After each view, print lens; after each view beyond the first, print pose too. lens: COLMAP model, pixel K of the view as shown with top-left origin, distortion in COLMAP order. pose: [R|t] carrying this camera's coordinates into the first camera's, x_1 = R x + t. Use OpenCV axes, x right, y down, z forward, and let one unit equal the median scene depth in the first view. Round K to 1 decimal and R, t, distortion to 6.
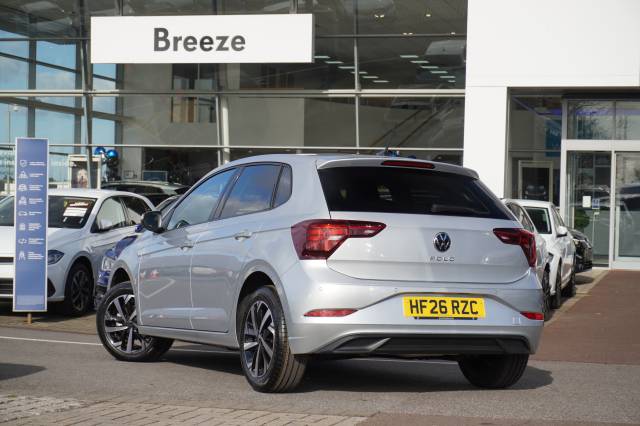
lens RADIAL K [[1373.2, 0, 321.4], [0, 1373.2, 212.0], [0, 0, 1]] dist [0.055412, 0.000000]
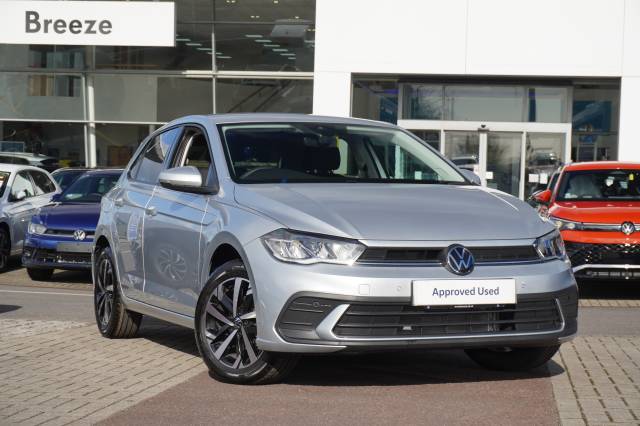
lens RADIAL K [[1373.2, 0, 318.3], [0, 1373.2, 212.5], [0, 0, 1]] dist [0.055412, 0.000000]
pose [[0.992465, 0.001745, 0.122520, -0.026111], [-0.004643, 0.999716, 0.023371, -0.002405], [-0.122444, -0.023764, 0.992191, -0.103211]]
